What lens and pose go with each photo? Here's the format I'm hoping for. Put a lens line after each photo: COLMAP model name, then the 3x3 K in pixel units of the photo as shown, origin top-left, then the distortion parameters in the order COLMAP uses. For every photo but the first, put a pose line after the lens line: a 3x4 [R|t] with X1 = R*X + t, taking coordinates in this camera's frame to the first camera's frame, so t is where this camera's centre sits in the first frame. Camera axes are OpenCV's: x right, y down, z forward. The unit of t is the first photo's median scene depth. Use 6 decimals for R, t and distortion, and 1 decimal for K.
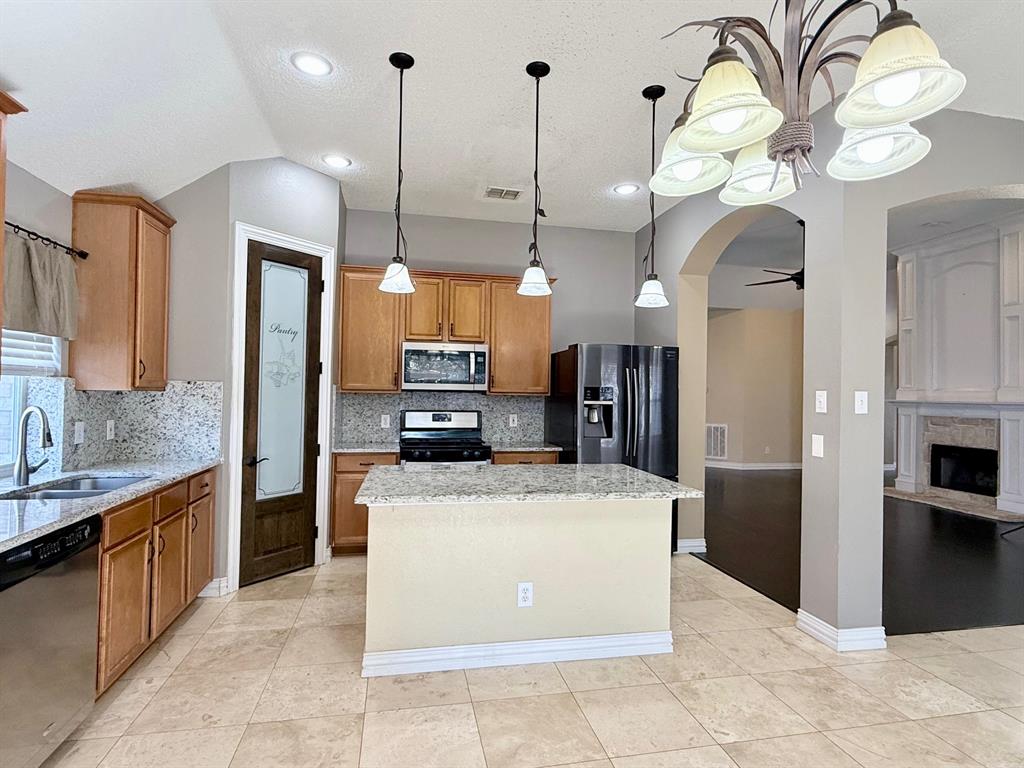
lens RADIAL K [[544.7, 0, 516.5], [0, 544.7, 382.4], [0, 0, 1]] dist [-0.001580, 0.002719]
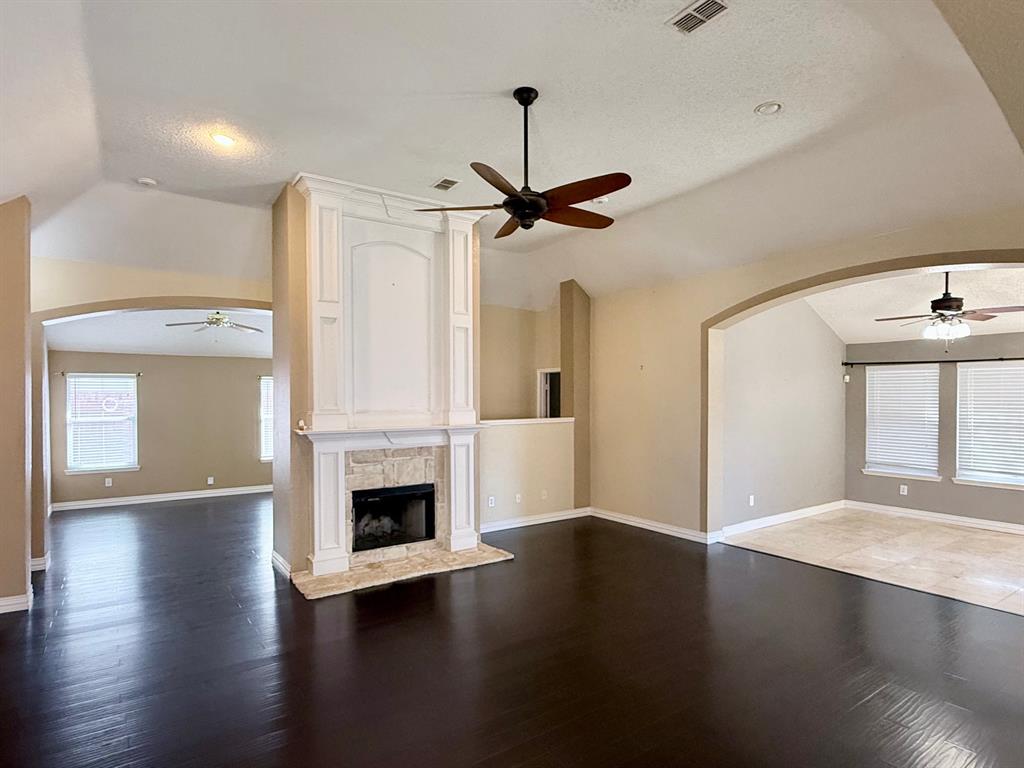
lens RADIAL K [[564.5, 0, 510.0], [0, 564.5, 403.8], [0, 0, 1]] dist [0.005038, 0.001286]
pose [[-0.380571, -0.025447, 0.924402, 0.050928], [-0.018206, 0.999634, 0.020023, -0.023314], [-0.924573, -0.009209, -0.380895, 1.680990]]
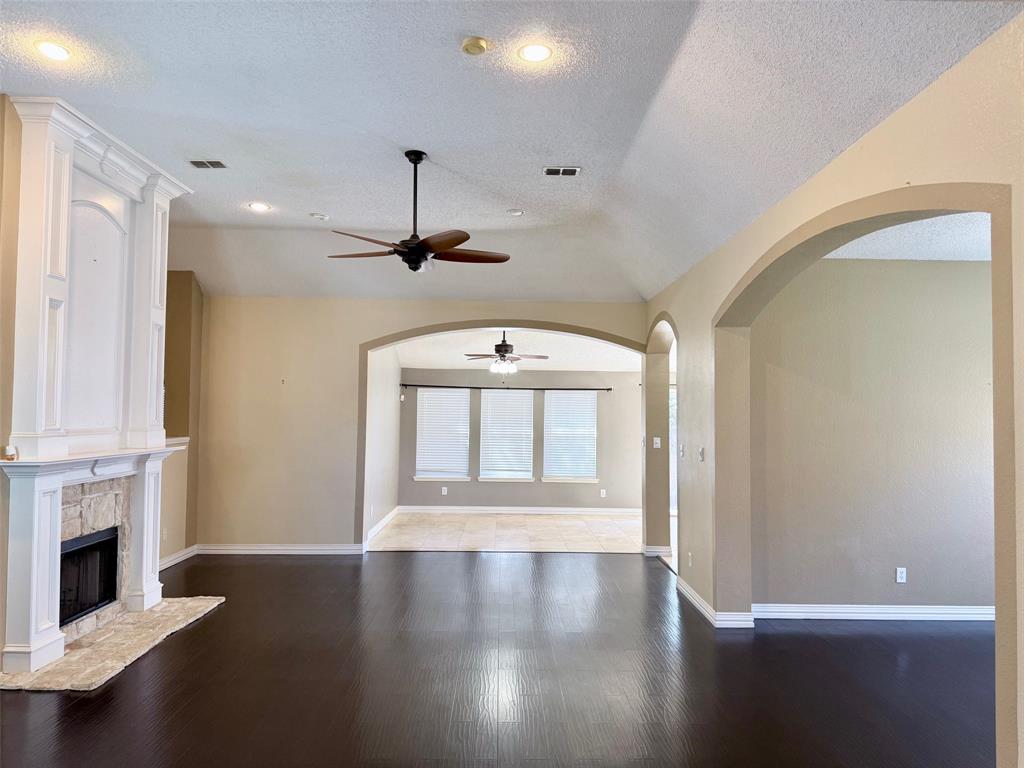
lens RADIAL K [[720.4, 0, 522.7], [0, 720.4, 389.1], [0, 0, 1]] dist [0.056675, -0.061910]
pose [[-0.982109, -0.022616, 0.186948, 0.362483], [-0.031621, 0.998472, -0.045323, -0.014870], [-0.185637, -0.050424, -0.981324, 2.412078]]
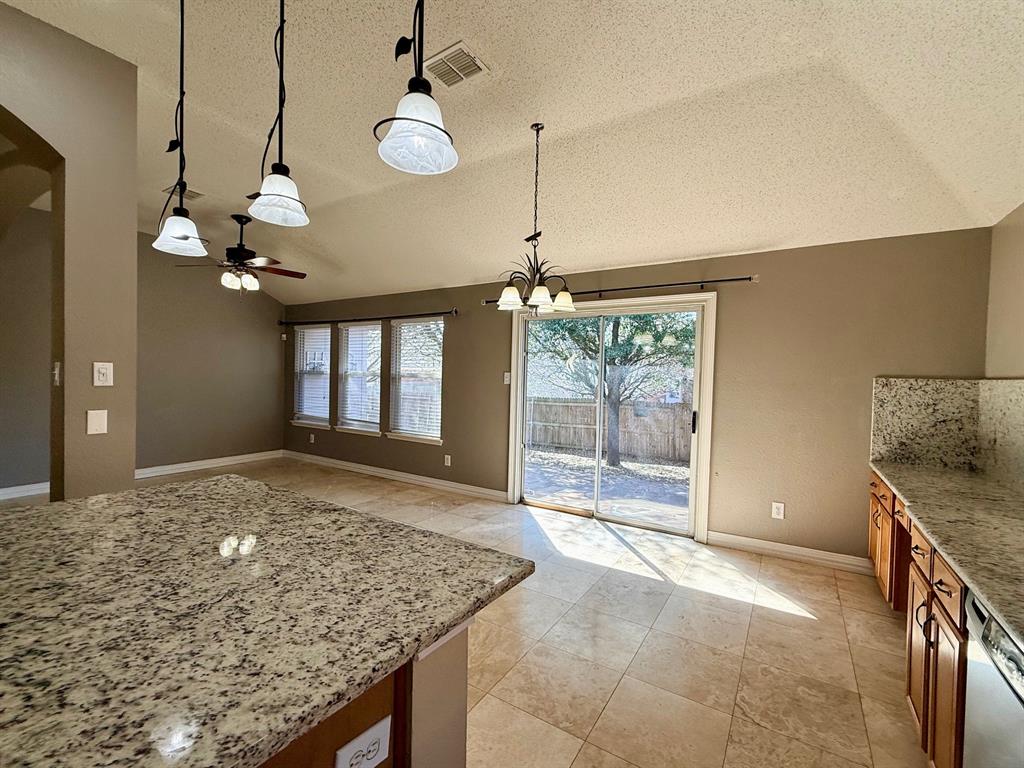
lens RADIAL K [[447.2, 0, 513.4], [0, 447.2, 384.4], [0, 0, 1]] dist [0.003718, -0.000556]
pose [[-0.715307, -0.047947, 0.697163, -0.295788], [-0.045006, 0.998733, 0.022510, 0.003223], [-0.697359, -0.015275, -0.716559, 0.656894]]
